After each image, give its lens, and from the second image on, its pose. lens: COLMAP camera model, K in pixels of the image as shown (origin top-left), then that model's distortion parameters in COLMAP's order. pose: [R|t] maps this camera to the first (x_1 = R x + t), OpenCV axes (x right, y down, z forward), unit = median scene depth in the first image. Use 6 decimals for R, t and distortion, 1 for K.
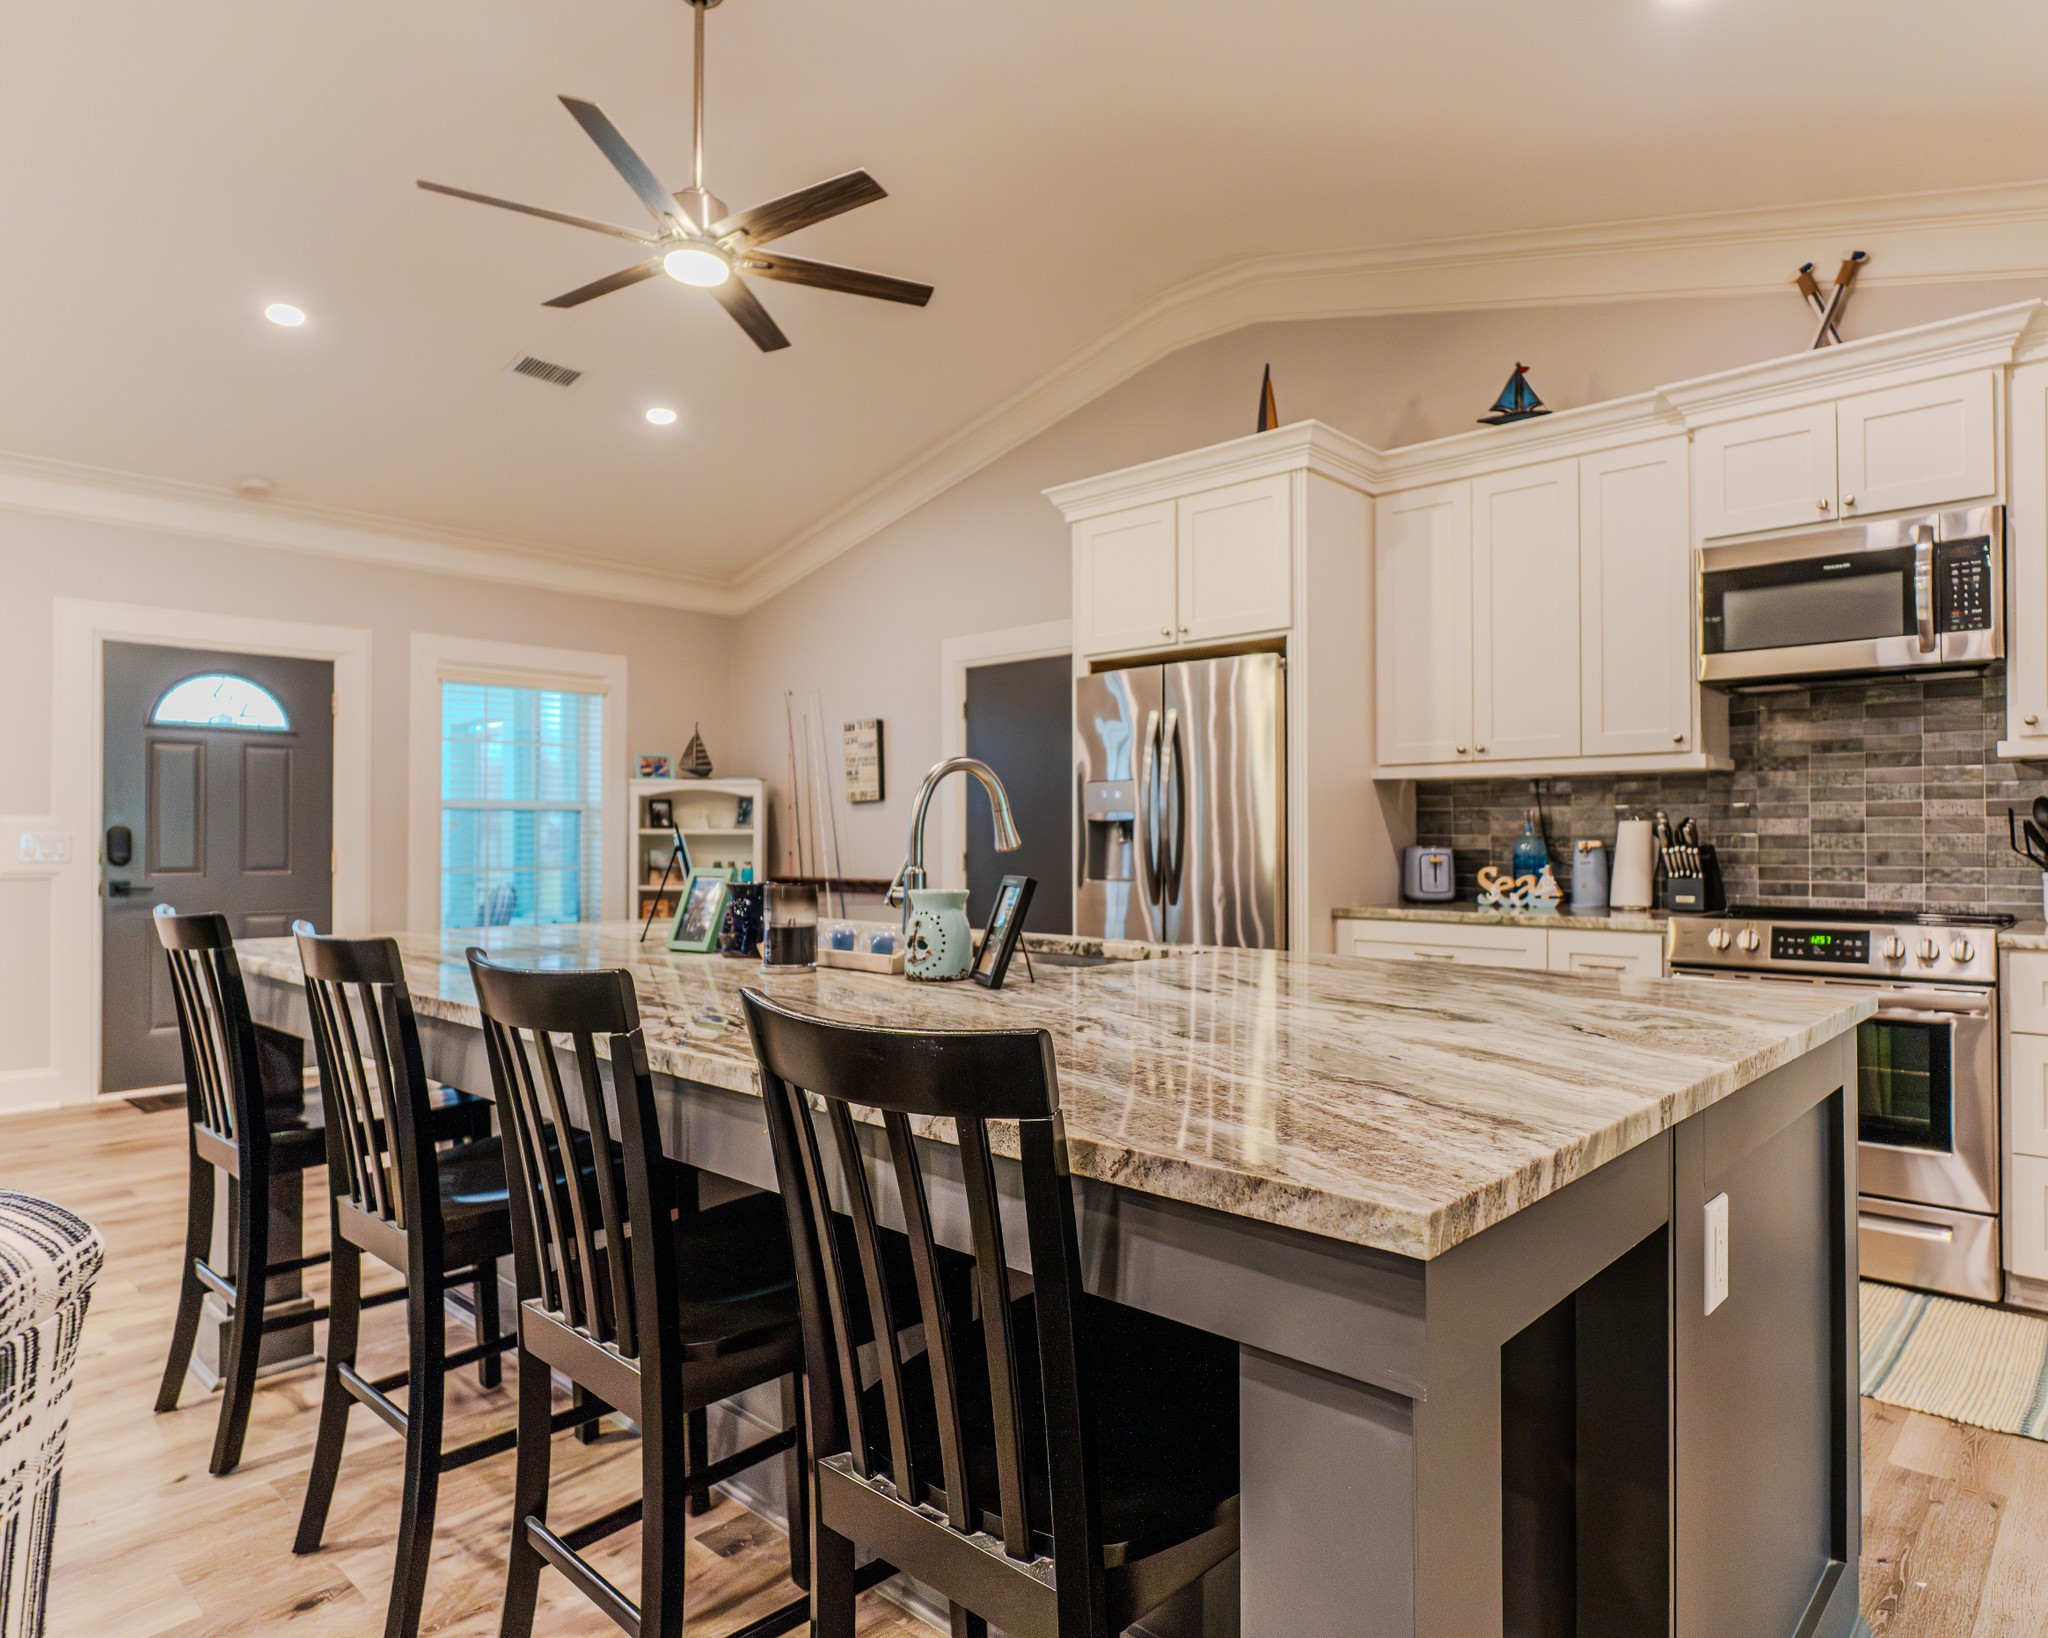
lens RADIAL K [[1236.2, 0, 1145.0], [0, 1236.2, 827.7], [0, 0, 1]] dist [0.001444, -0.004283]
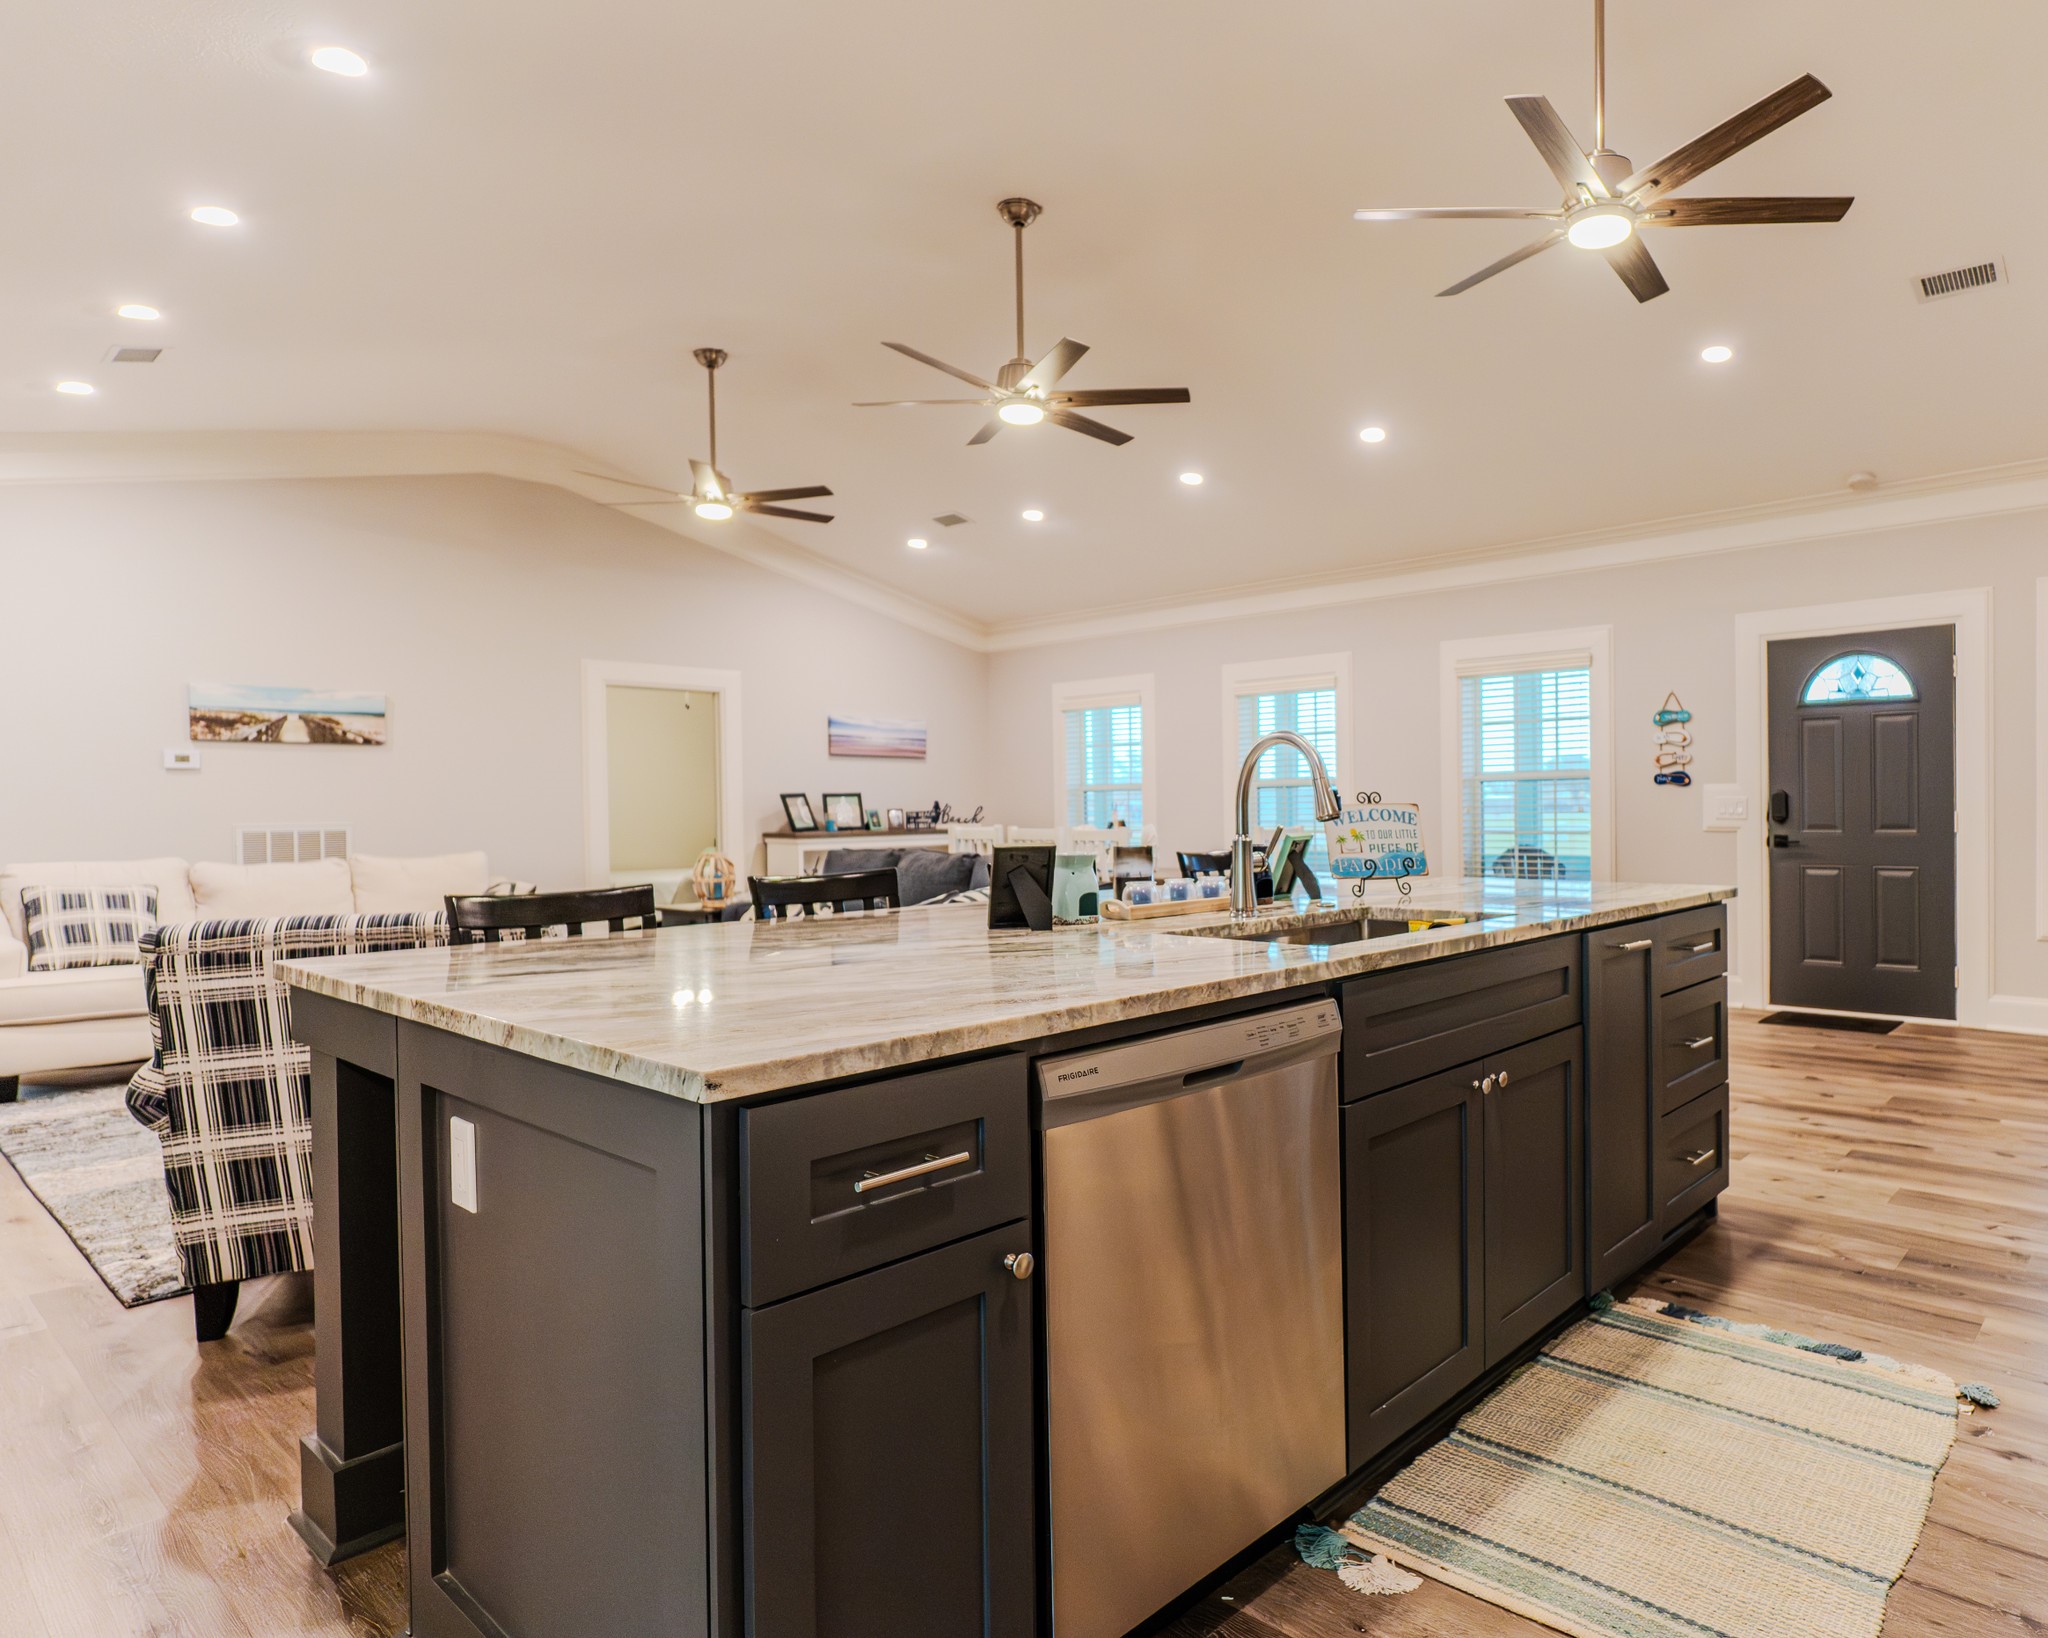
lens RADIAL K [[1230.9, 0, 1229.1], [0, 1230.9, 815.7], [0, 0, 1]] dist [0.004714, -0.001773]
pose [[0.010226, 0.009389, -0.999904, 0.430719], [0.019622, 0.999761, 0.009589, 0.001399], [0.999755, -0.019718, 0.010039, 0.476282]]
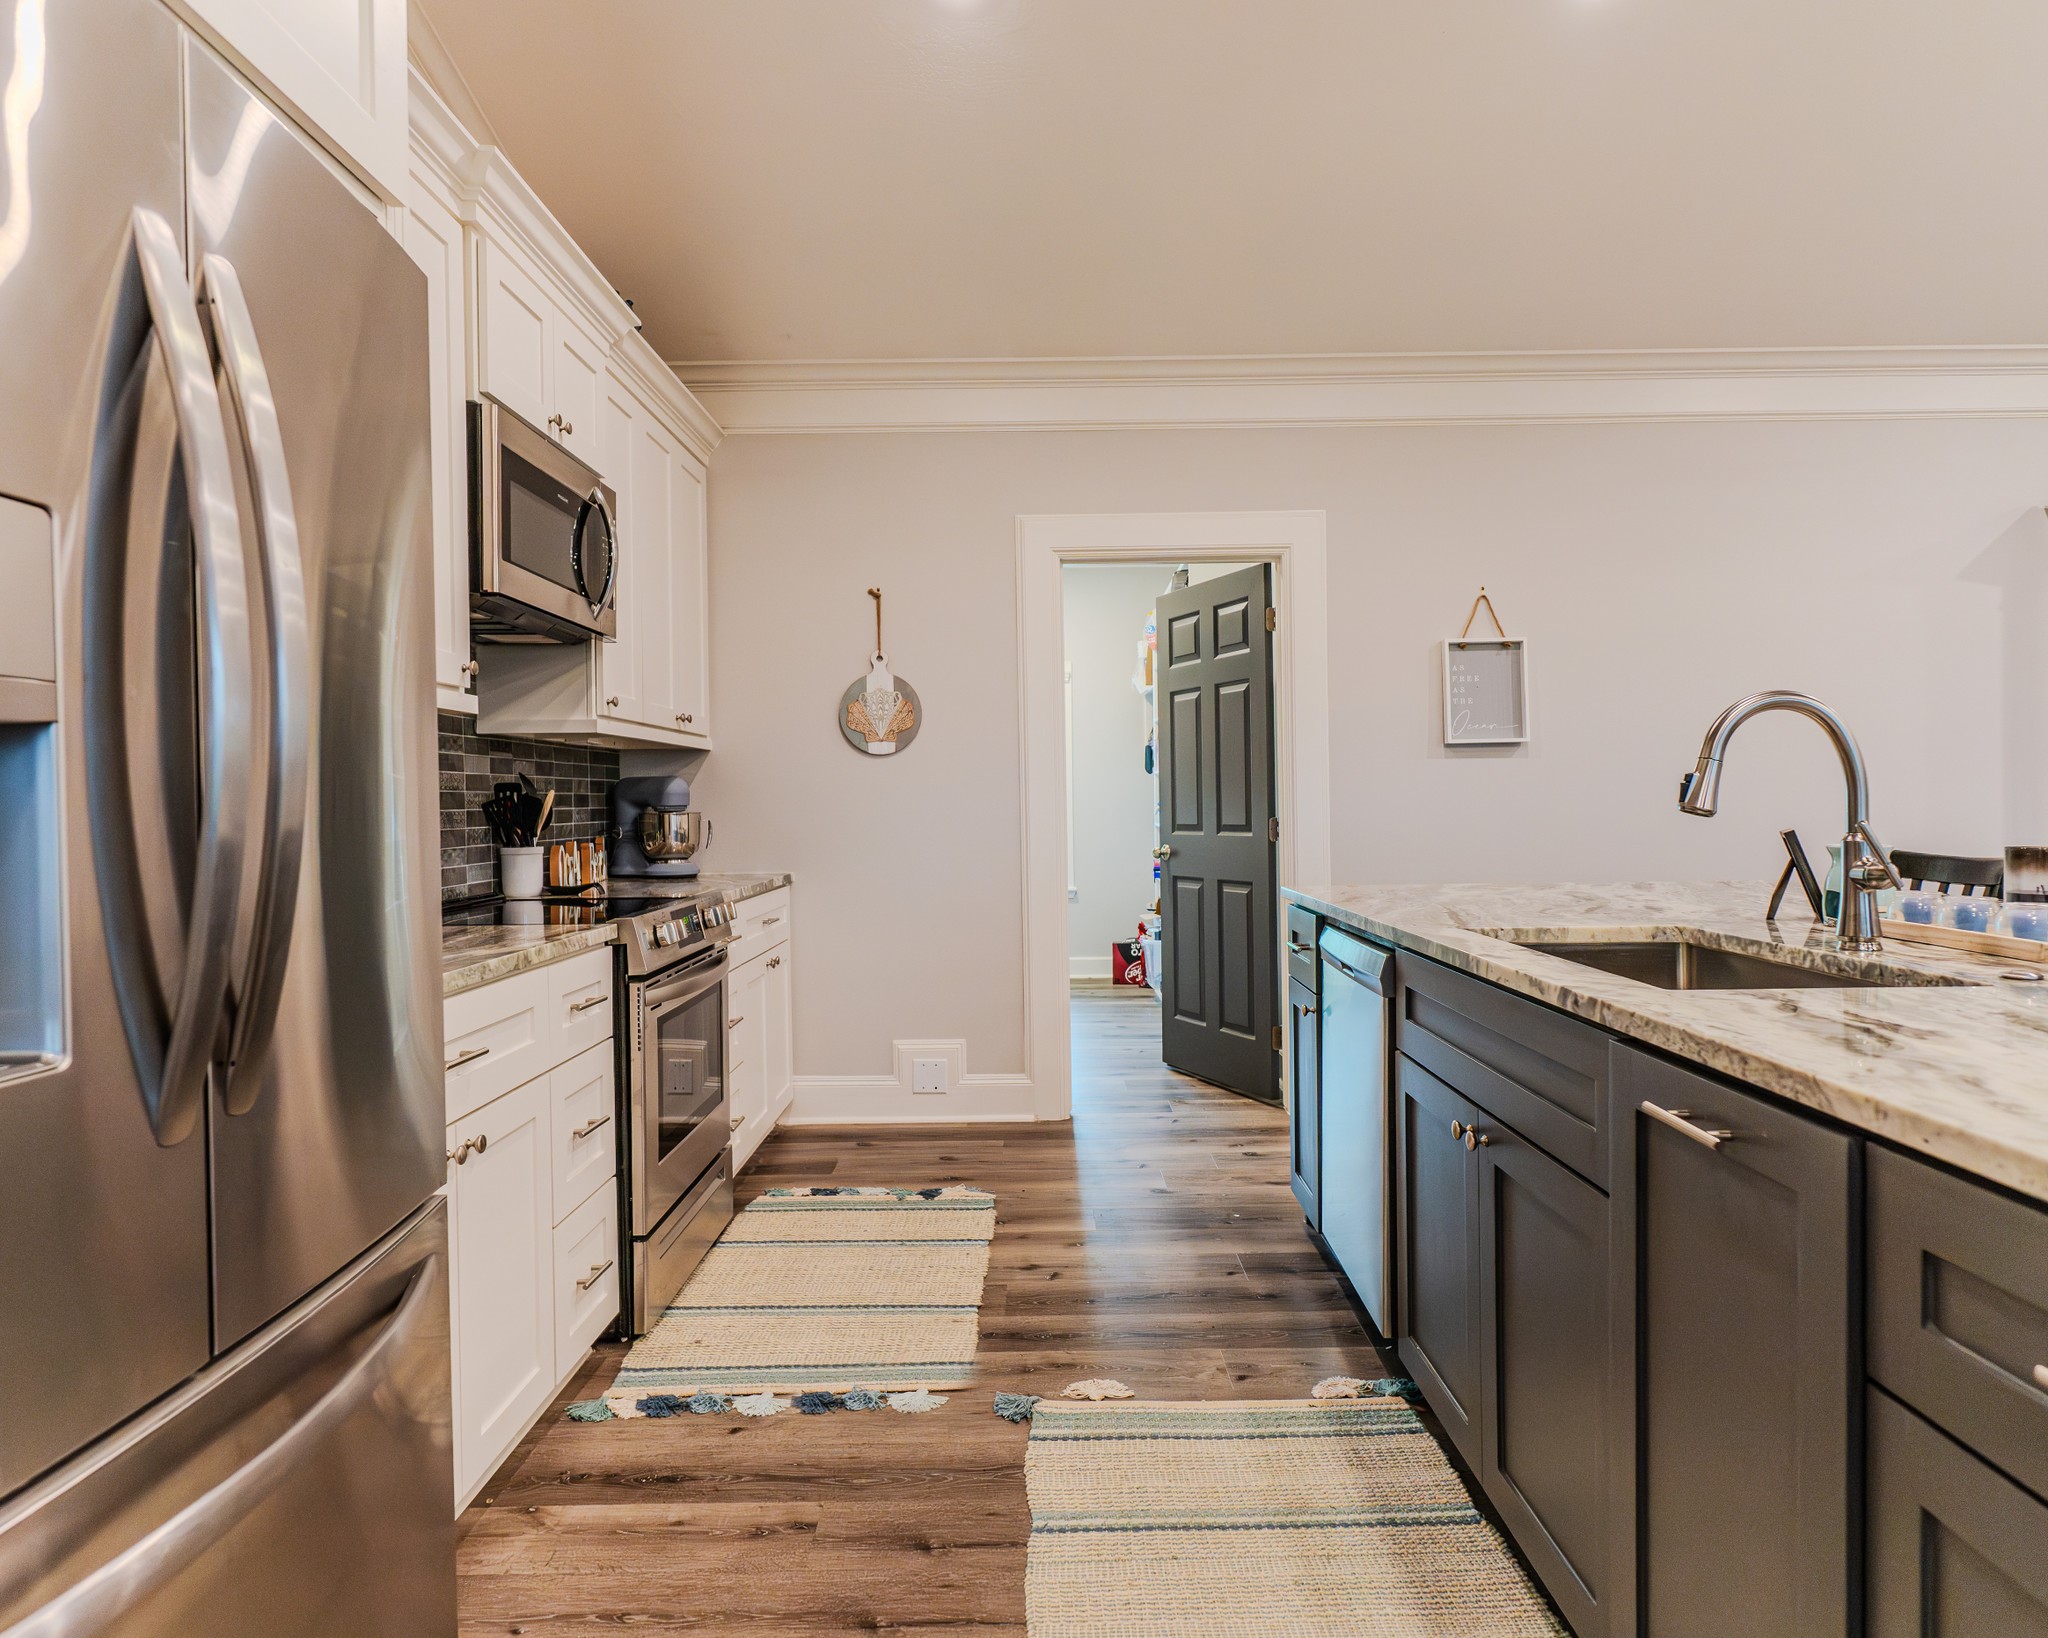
lens RADIAL K [[1236.2, 0, 1035.0], [0, 1236.2, 821.2], [0, 0, 1]] dist [0.001444, -0.004283]
pose [[-0.640506, -0.002819, 0.767948, -0.220500], [0.008134, 0.999912, 0.010455, 0.005733], [-0.767910, 0.012943, -0.640427, 0.911950]]
